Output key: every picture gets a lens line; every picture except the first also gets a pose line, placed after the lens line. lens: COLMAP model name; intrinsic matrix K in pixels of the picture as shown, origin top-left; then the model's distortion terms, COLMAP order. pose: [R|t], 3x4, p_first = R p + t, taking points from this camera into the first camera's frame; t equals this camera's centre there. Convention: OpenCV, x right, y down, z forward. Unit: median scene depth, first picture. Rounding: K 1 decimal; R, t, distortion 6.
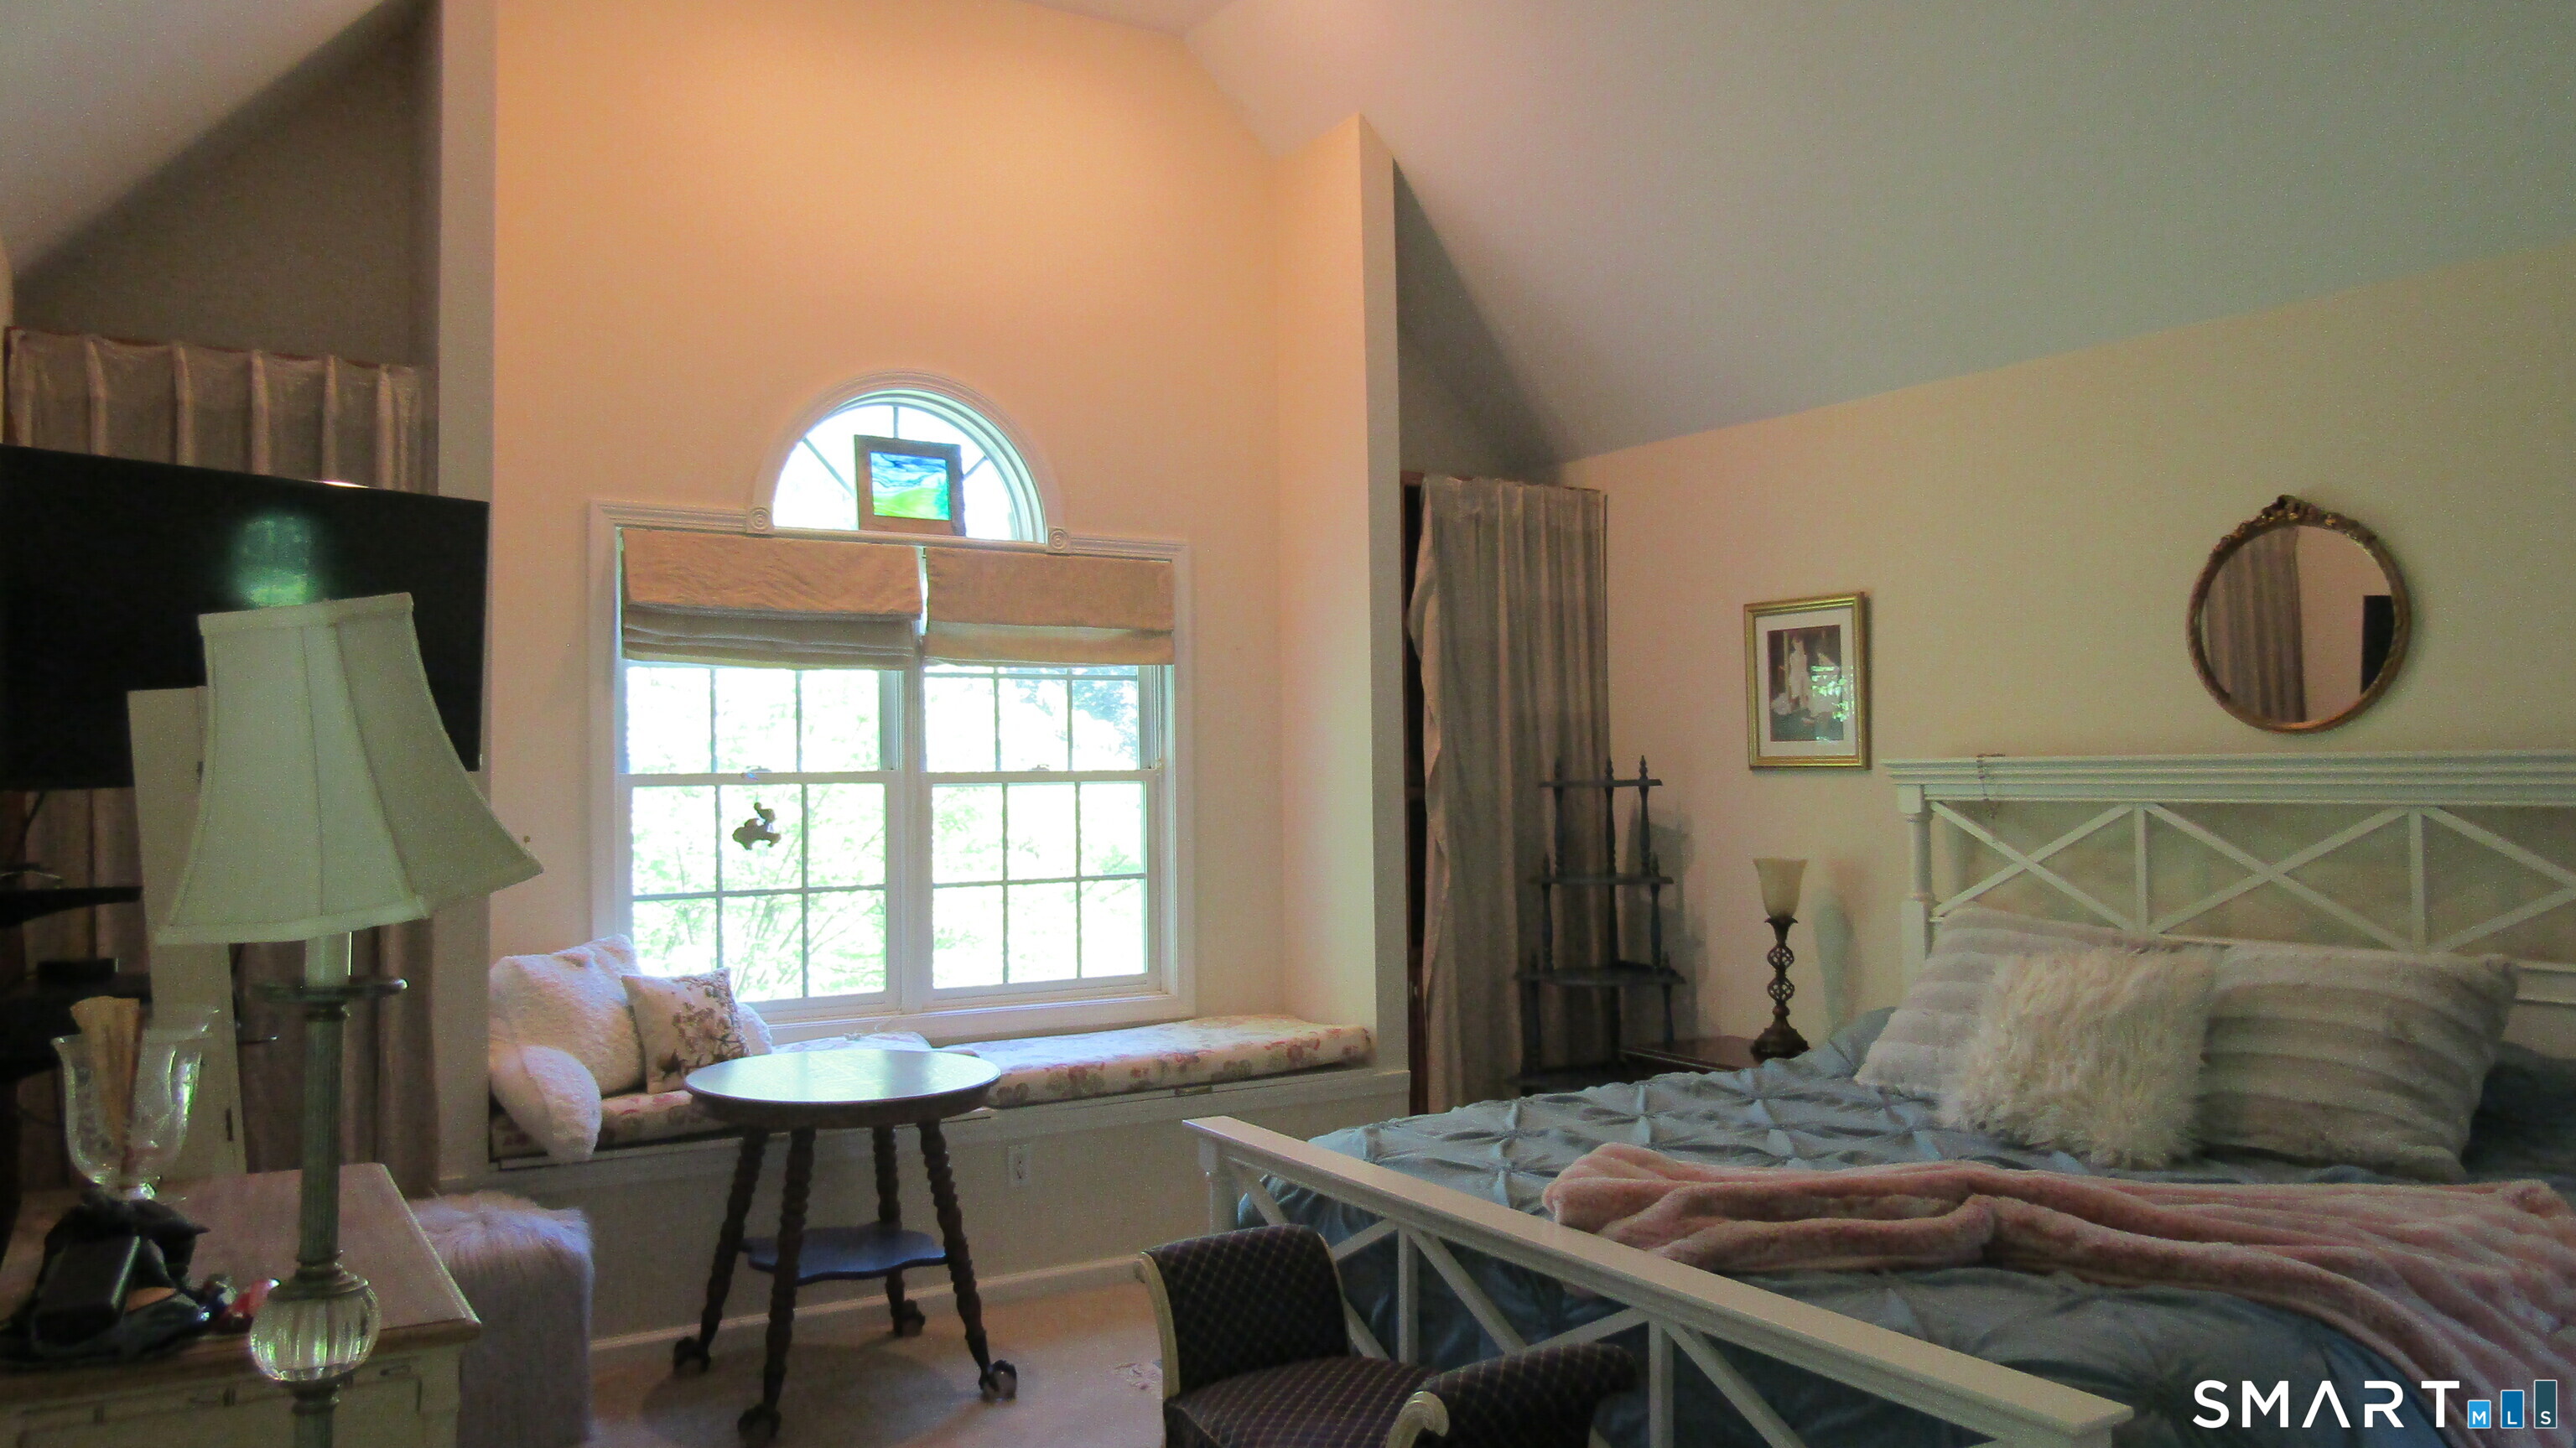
lens RADIAL K [[1825.4, 0, 1287.9], [0, 1825.4, 720.5], [0, 0, 1]] dist [0.000893, 0.001140]
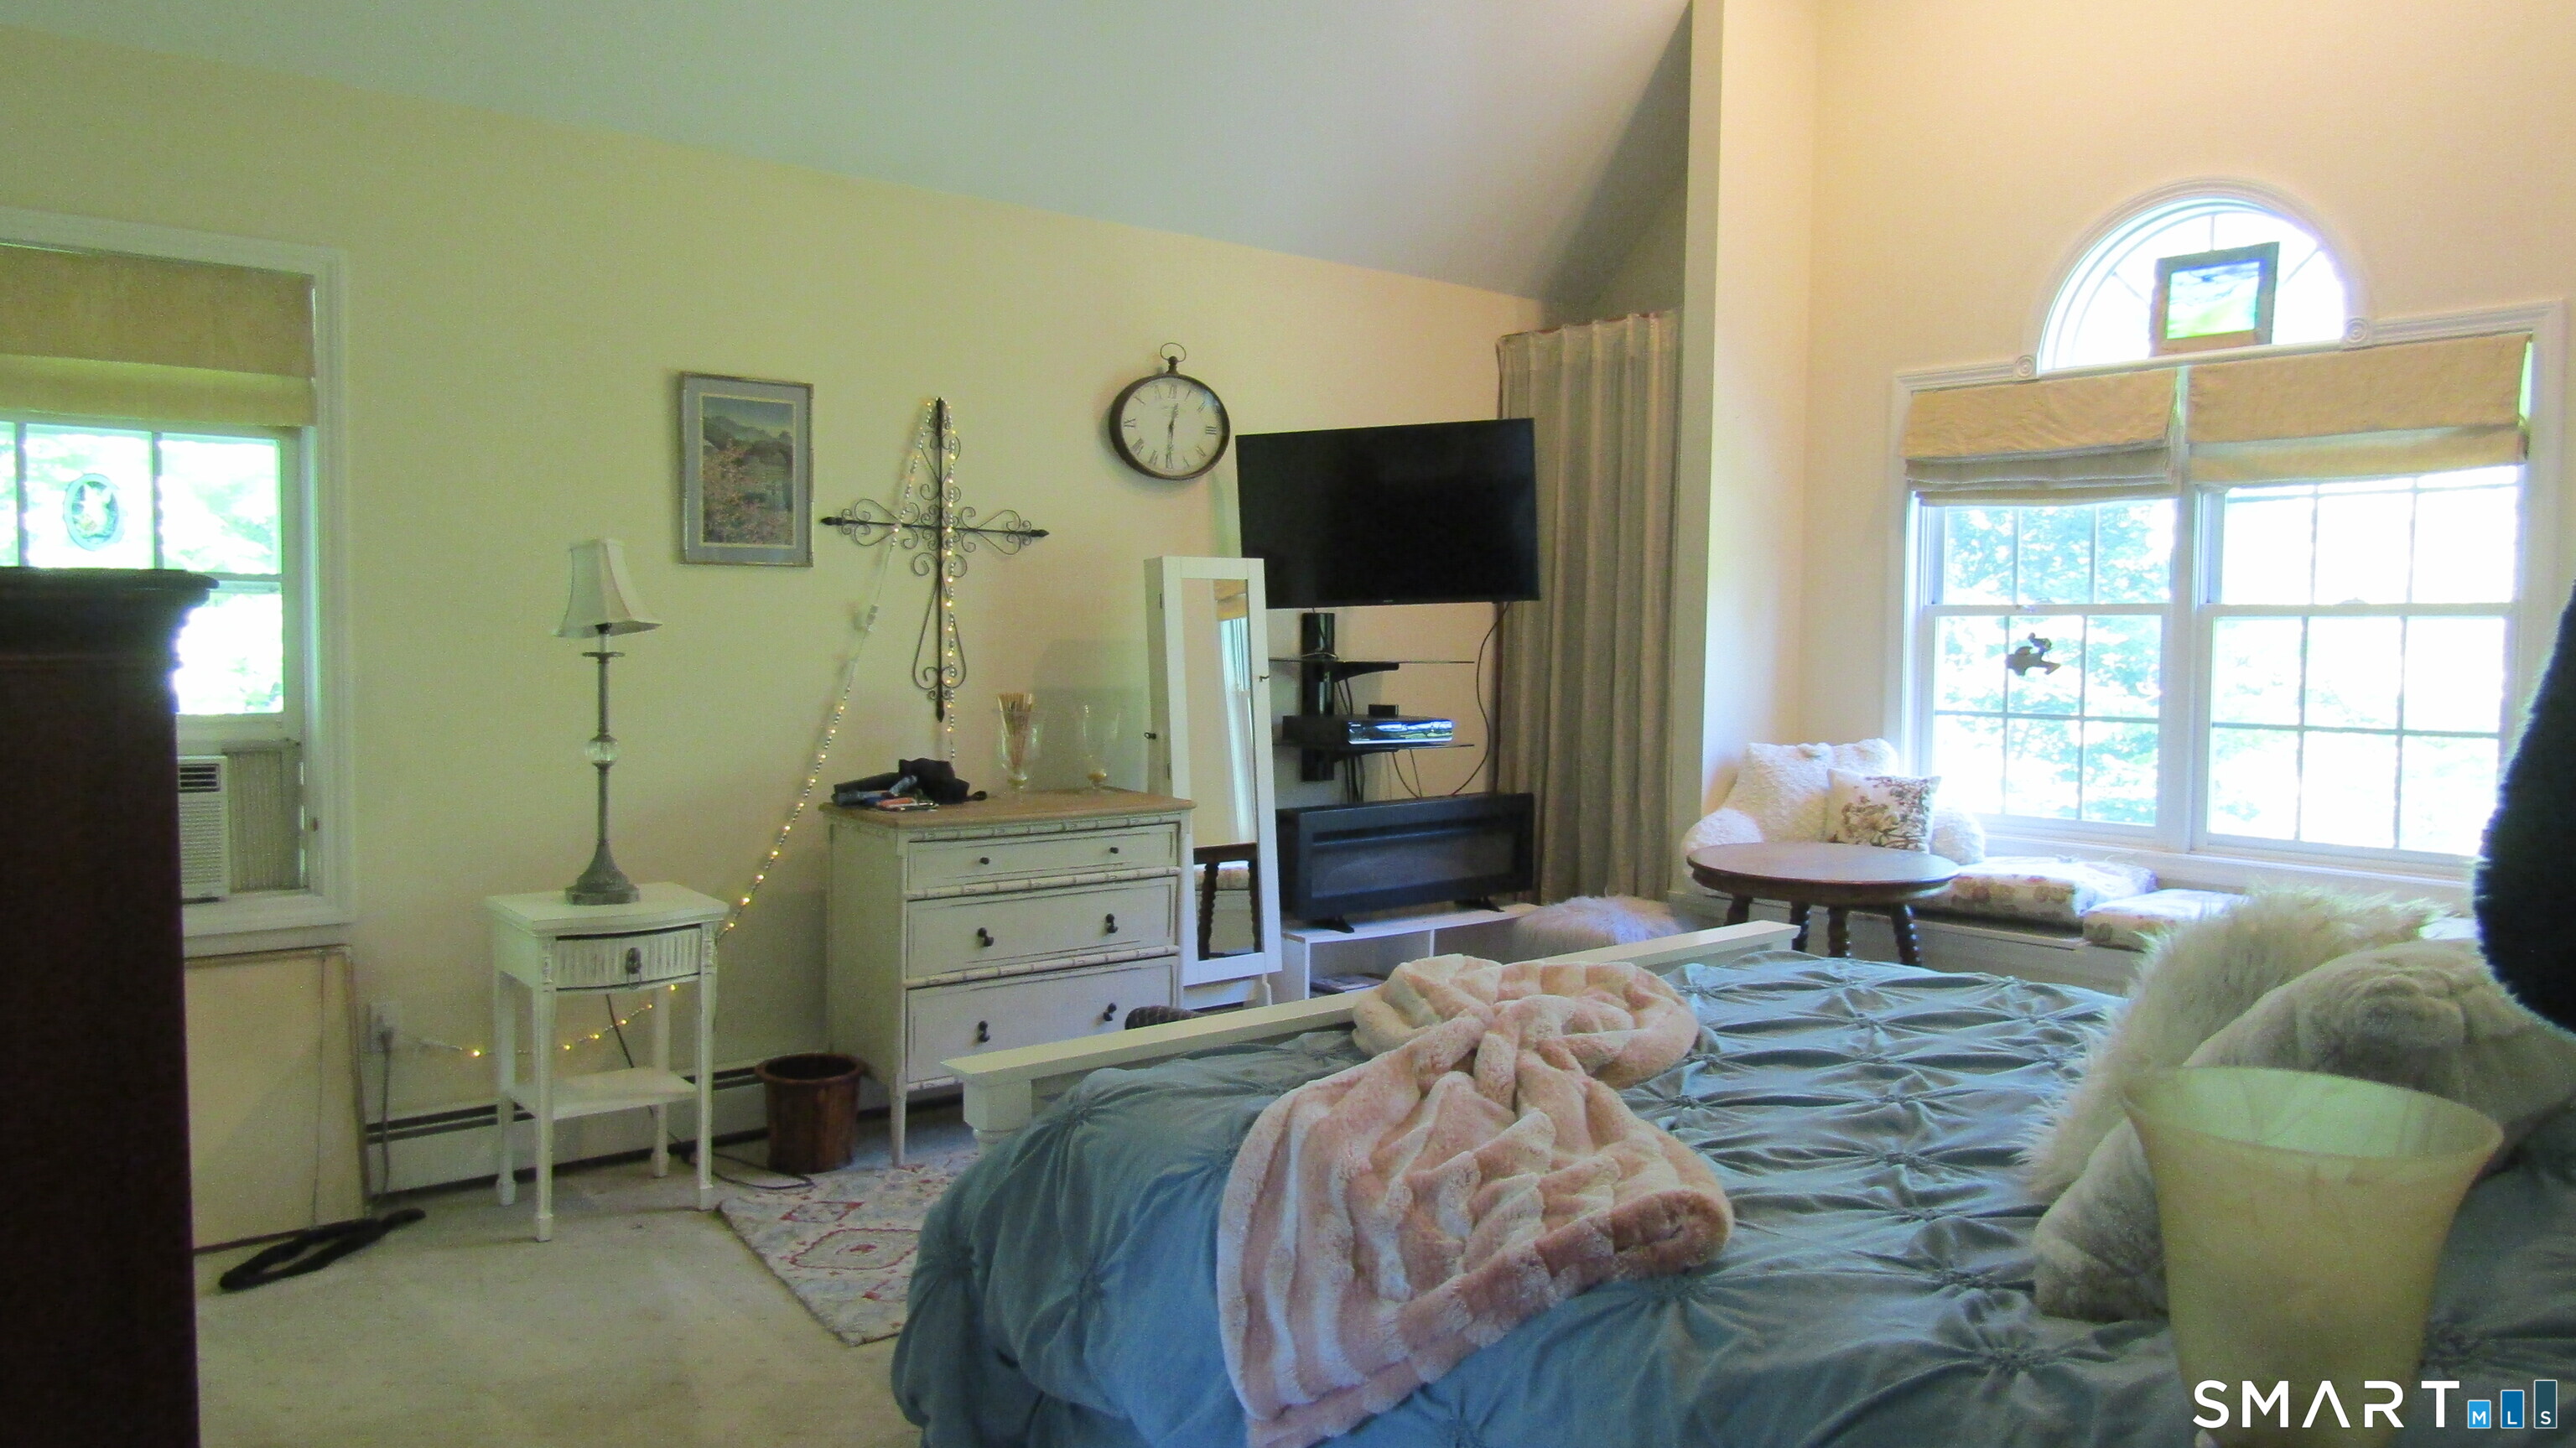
lens RADIAL K [[1825.4, 0, 1287.6], [0, 1825.4, 725.9], [0, 0, 1]] dist [0.000893, 0.001140]
pose [[0.160054, 0.066354, -0.984876, 0.670132], [0.025733, 0.997119, 0.071360, 0.011493], [0.986773, -0.036765, 0.157885, 0.377886]]
